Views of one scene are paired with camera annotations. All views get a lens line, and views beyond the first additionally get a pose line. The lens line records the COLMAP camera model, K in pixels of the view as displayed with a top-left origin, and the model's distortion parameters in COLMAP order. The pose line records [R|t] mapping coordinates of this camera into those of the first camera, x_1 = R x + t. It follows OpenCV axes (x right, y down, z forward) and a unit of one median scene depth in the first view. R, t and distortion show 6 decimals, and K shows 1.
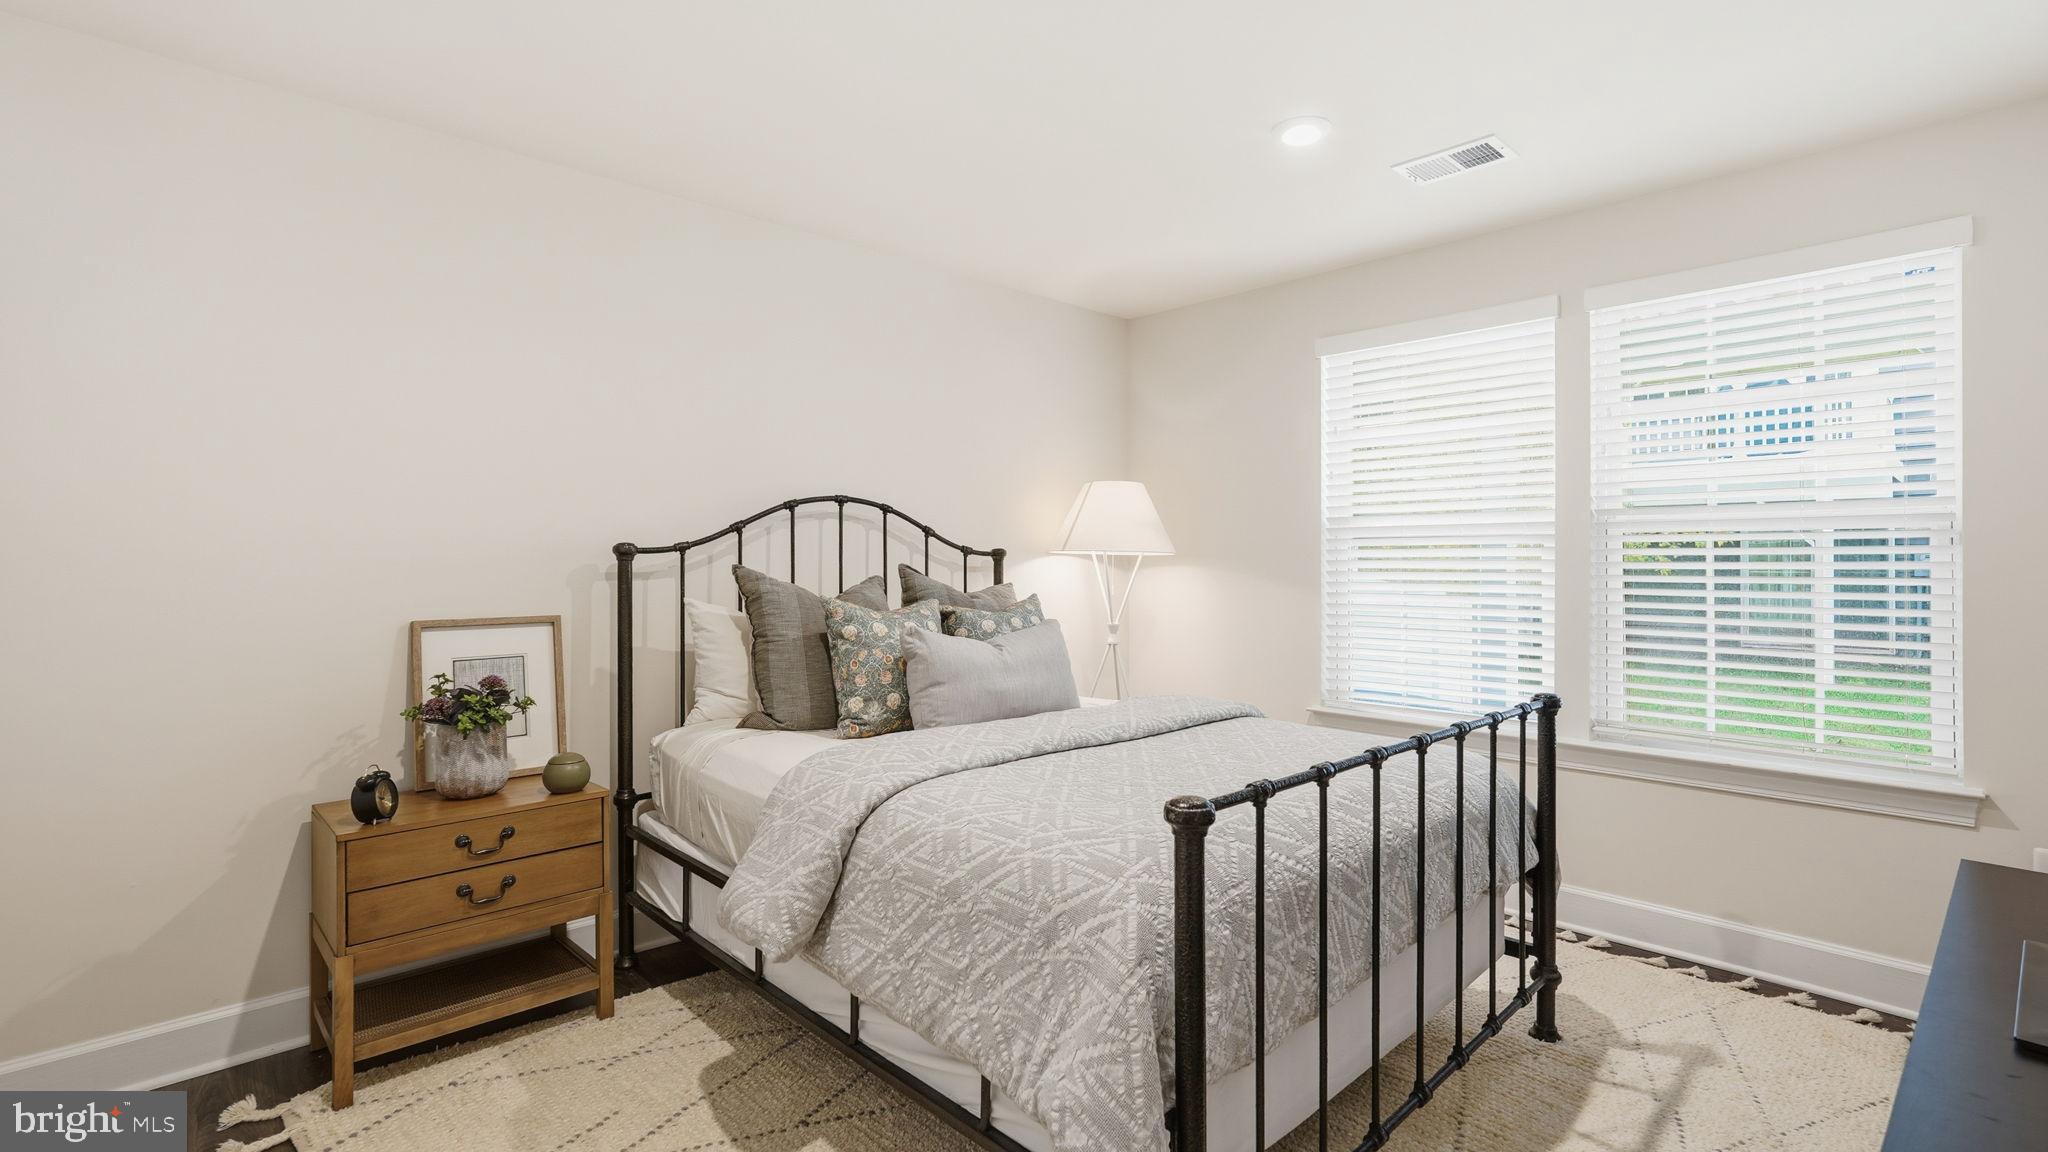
lens RADIAL K [[924.5, 0, 1017.5], [0, 924.5, 568.4], [0, 0, 1]] dist [-0.000030, 0.000093]
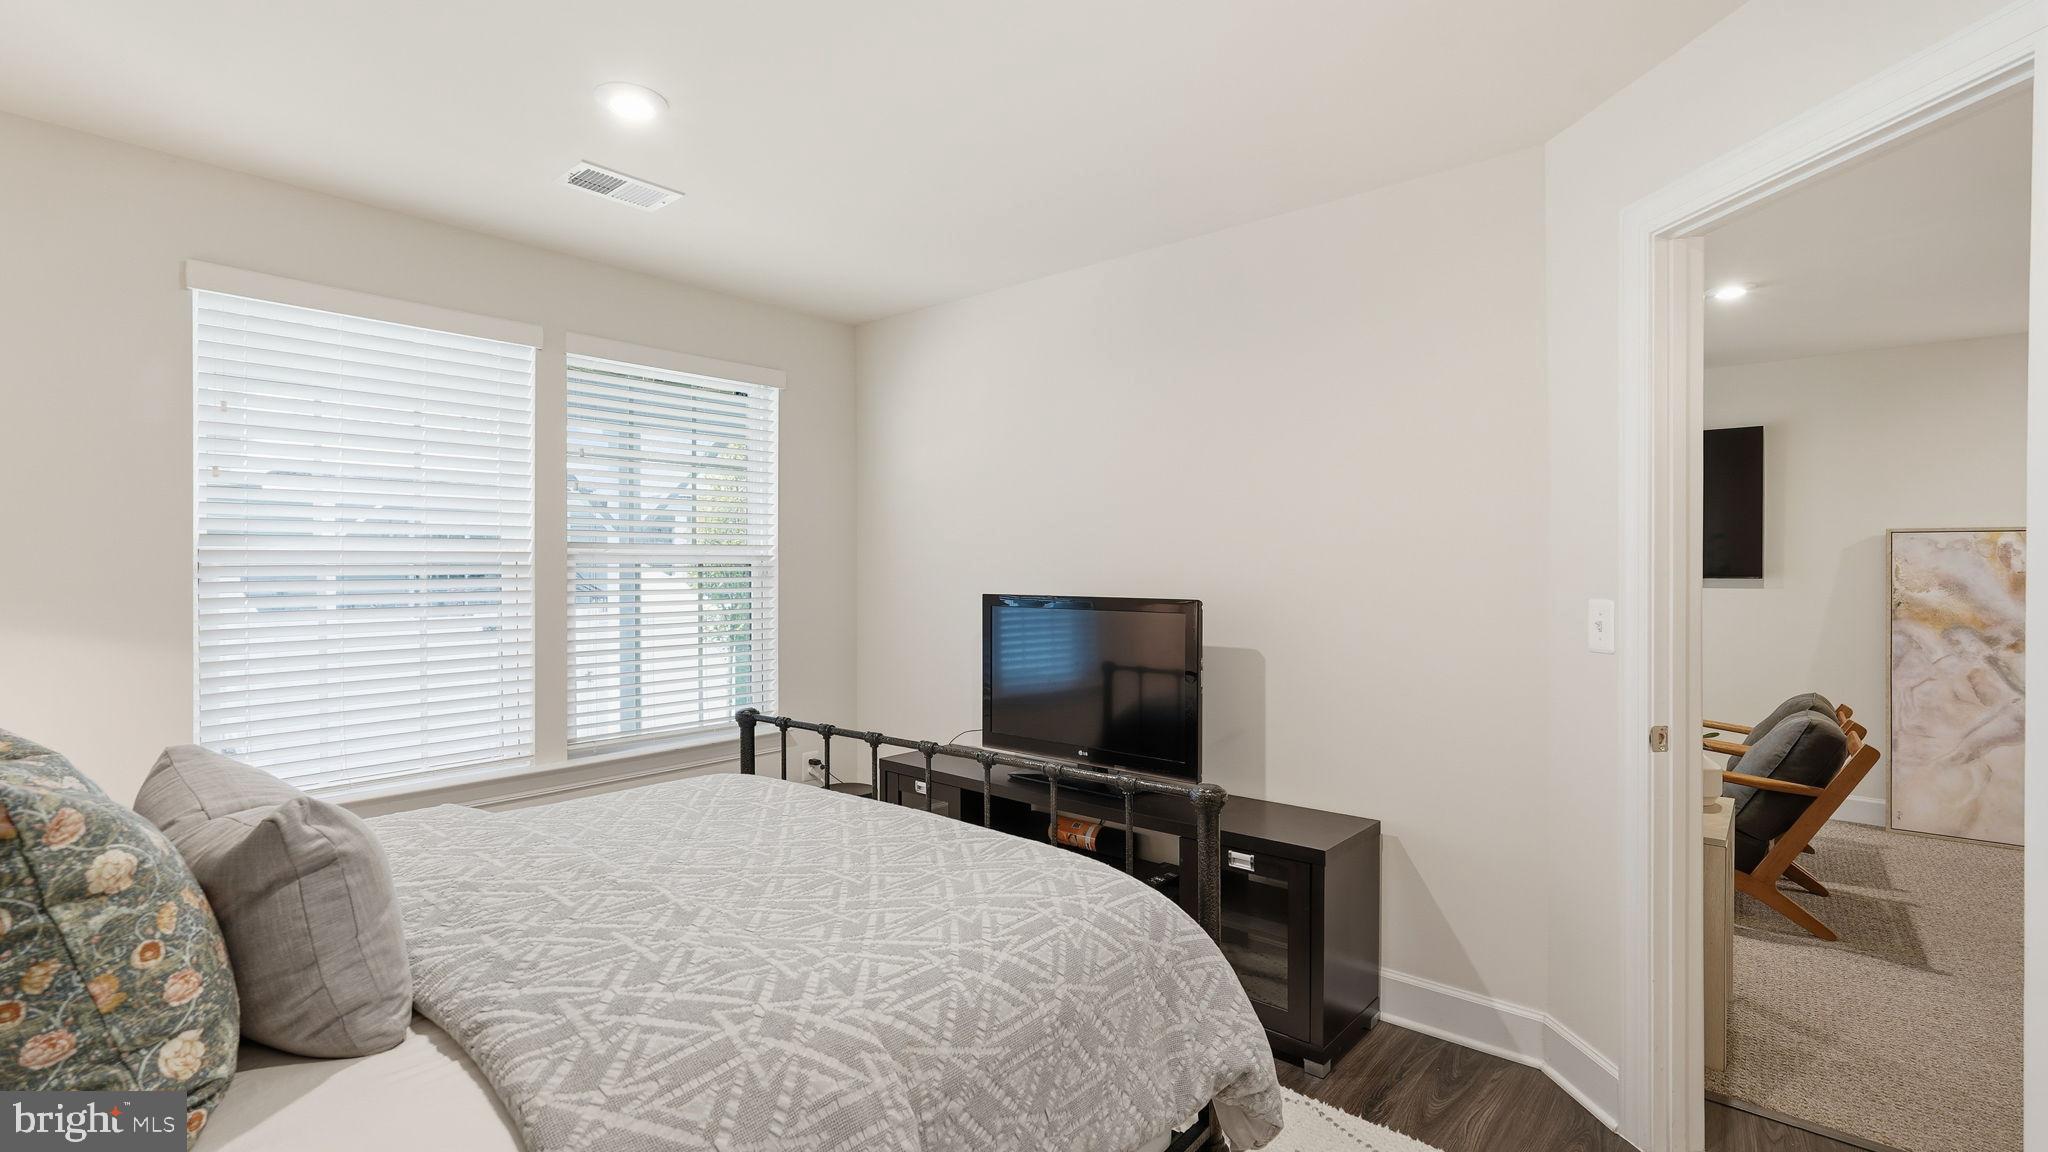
lens RADIAL K [[924.5, 0, 1017.5], [0, 924.5, 568.4], [0, 0, 1]] dist [-0.000030, 0.000093]
pose [[-0.118615, -0.007120, 0.992915, -0.559981], [0.009138, 0.999924, 0.008262, -0.042807], [-0.992898, 0.010054, -0.118541, 0.704179]]
